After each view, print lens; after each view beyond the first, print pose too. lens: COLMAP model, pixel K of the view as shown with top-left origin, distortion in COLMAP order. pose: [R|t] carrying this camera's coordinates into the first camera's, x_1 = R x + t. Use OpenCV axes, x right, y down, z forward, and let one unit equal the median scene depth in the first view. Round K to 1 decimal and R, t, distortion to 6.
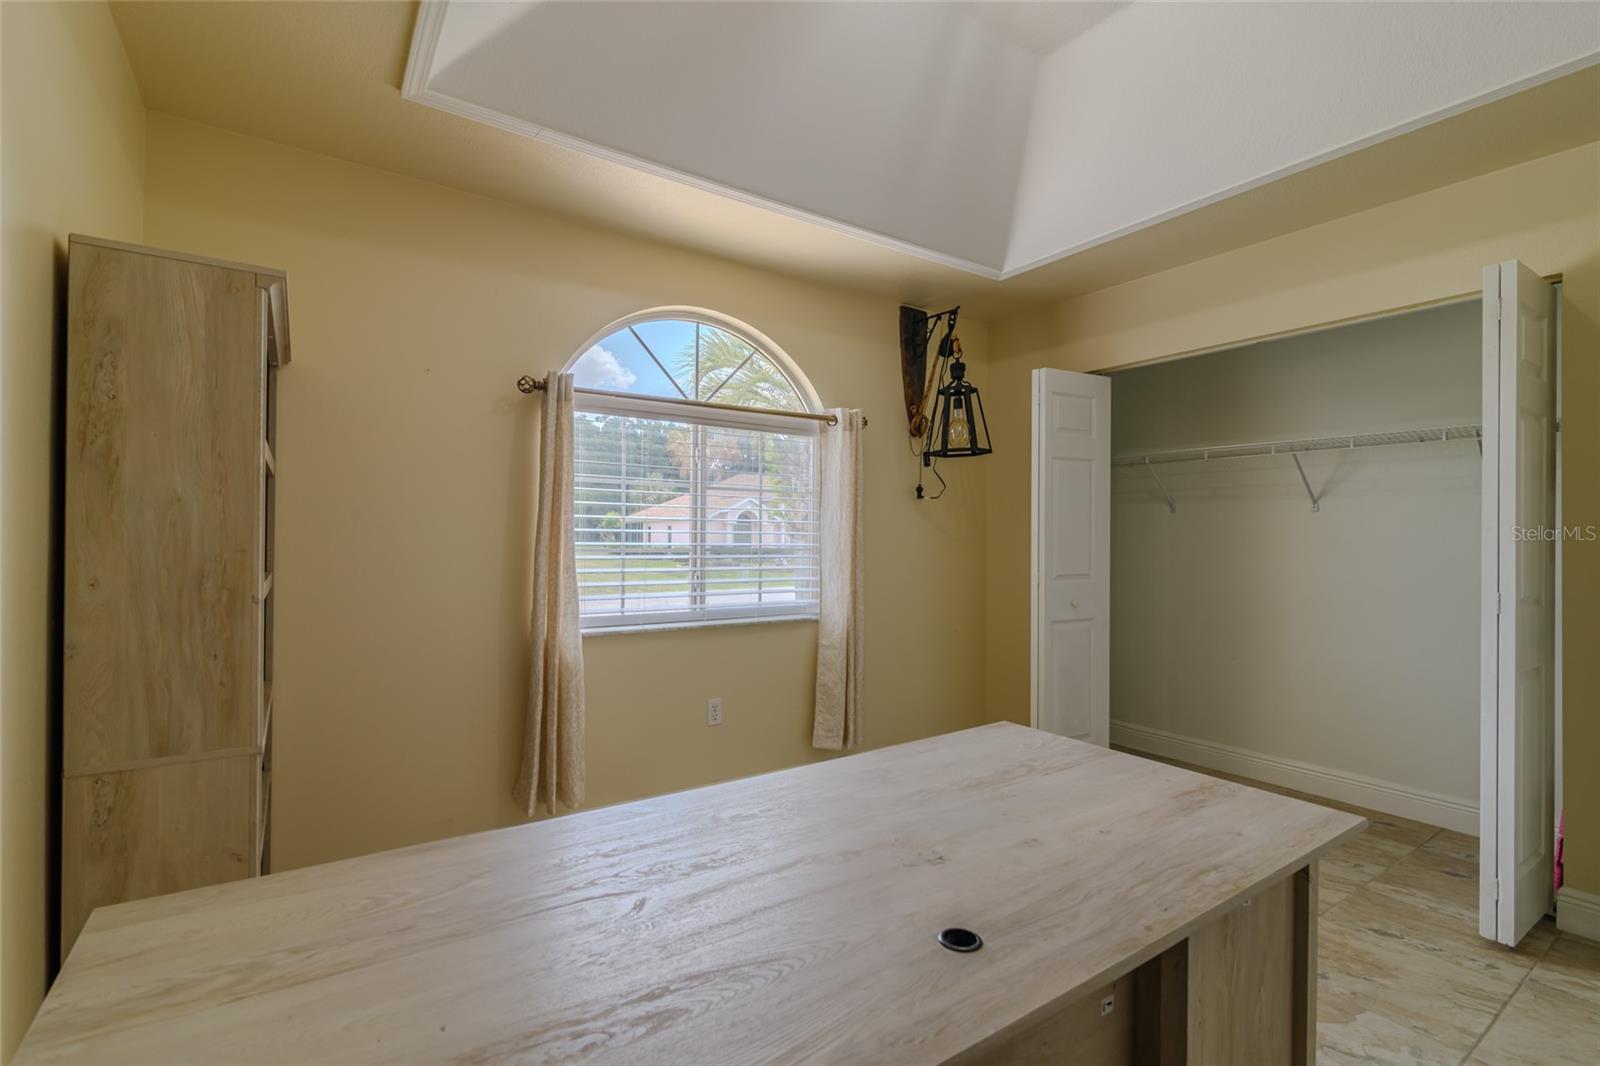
lens RADIAL K [[725.7, 0, 803.0], [0, 725.7, 539.7], [0, 0, 1]] dist [0.000256, 0.000104]
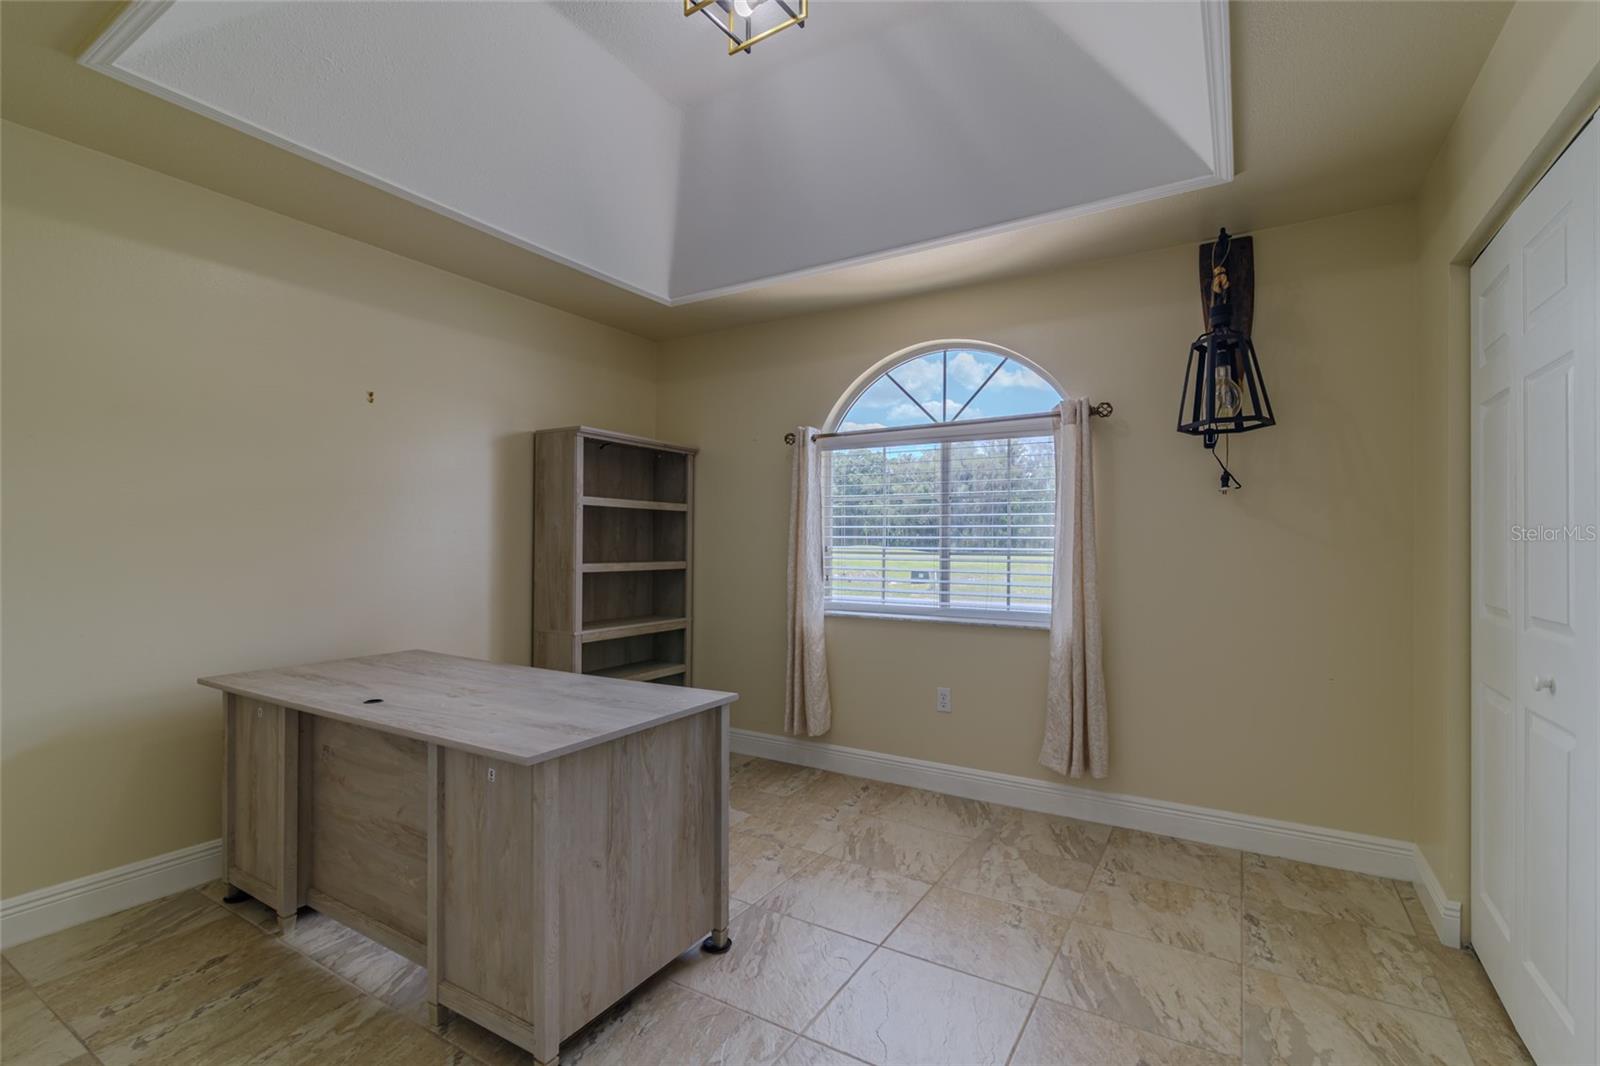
lens RADIAL K [[714.9, 0, 802.0], [0, 714.9, 538.4], [0, 0, 1]] dist [0.000779, -0.000042]
pose [[0.404263, -0.014159, -0.914533, 0.782204], [-0.004537, 0.999837, -0.017486, 0.010039], [0.914632, 0.011218, 0.404132, 0.349759]]
